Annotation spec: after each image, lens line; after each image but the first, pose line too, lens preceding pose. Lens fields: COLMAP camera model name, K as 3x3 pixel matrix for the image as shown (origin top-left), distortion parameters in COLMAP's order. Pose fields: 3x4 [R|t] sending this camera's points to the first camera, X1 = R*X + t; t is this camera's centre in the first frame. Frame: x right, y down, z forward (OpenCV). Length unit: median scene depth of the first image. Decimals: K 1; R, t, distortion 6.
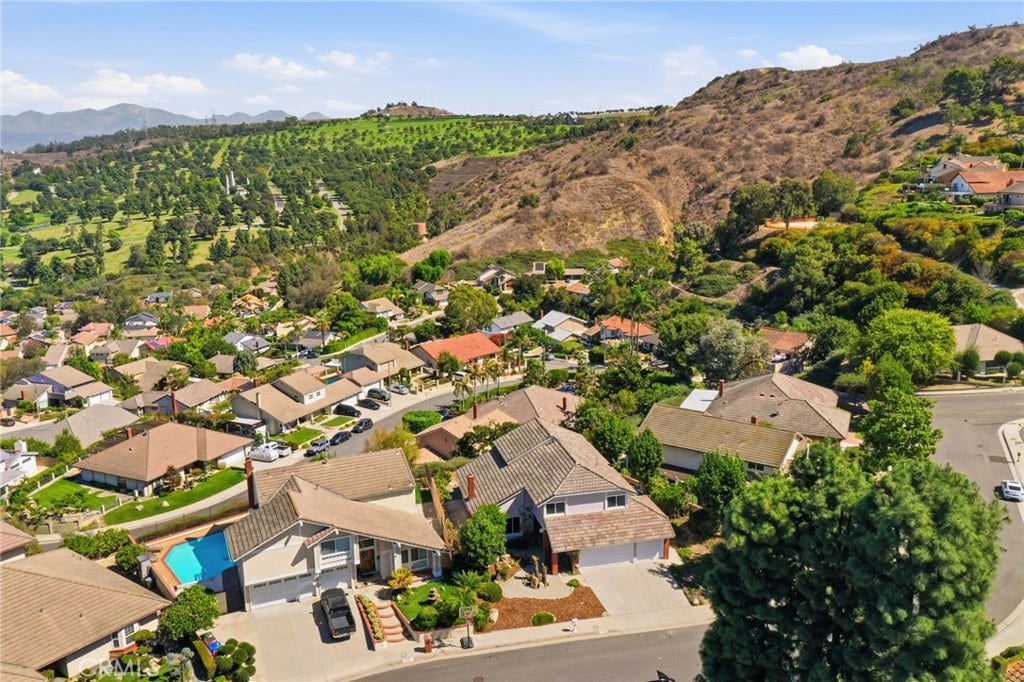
lens RADIAL K [[826.1, 0, 512.0], [0, 826.1, 341.0], [0, 0, 1]] dist [0.028088, 0.016886]
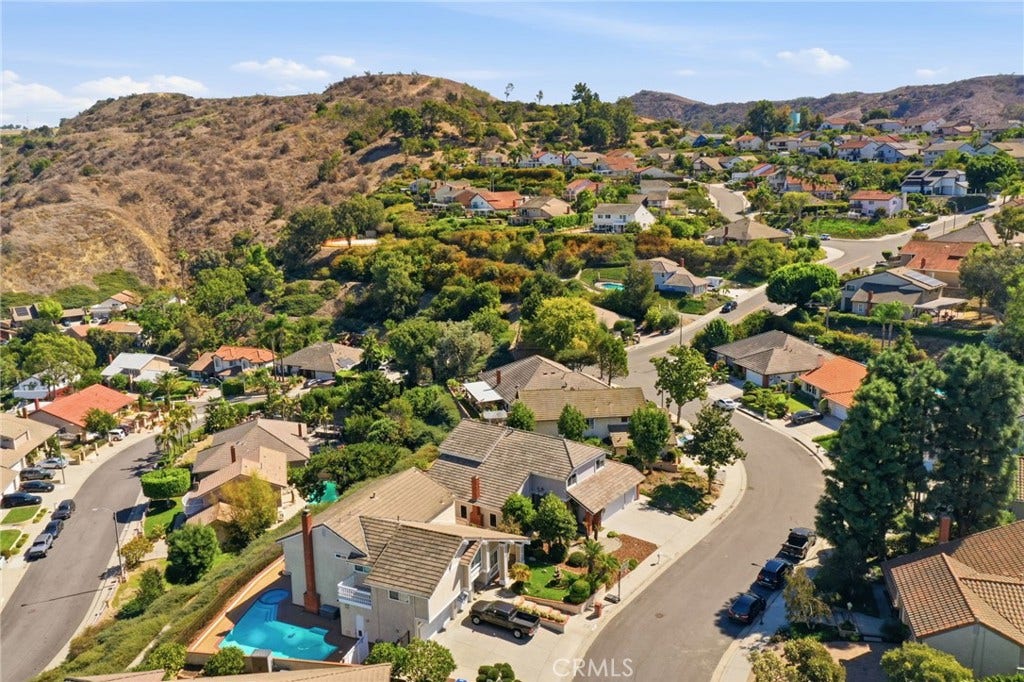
lens RADIAL K [[826.1, 0, 512.0], [0, 826.1, 341.0], [0, 0, 1]] dist [0.028088, 0.016886]
pose [[0.745600, -0.132815, 0.653024, -0.141323], [0.153386, 0.987830, 0.025779, -0.005518], [-0.648501, 0.080944, 0.756898, 0.034501]]
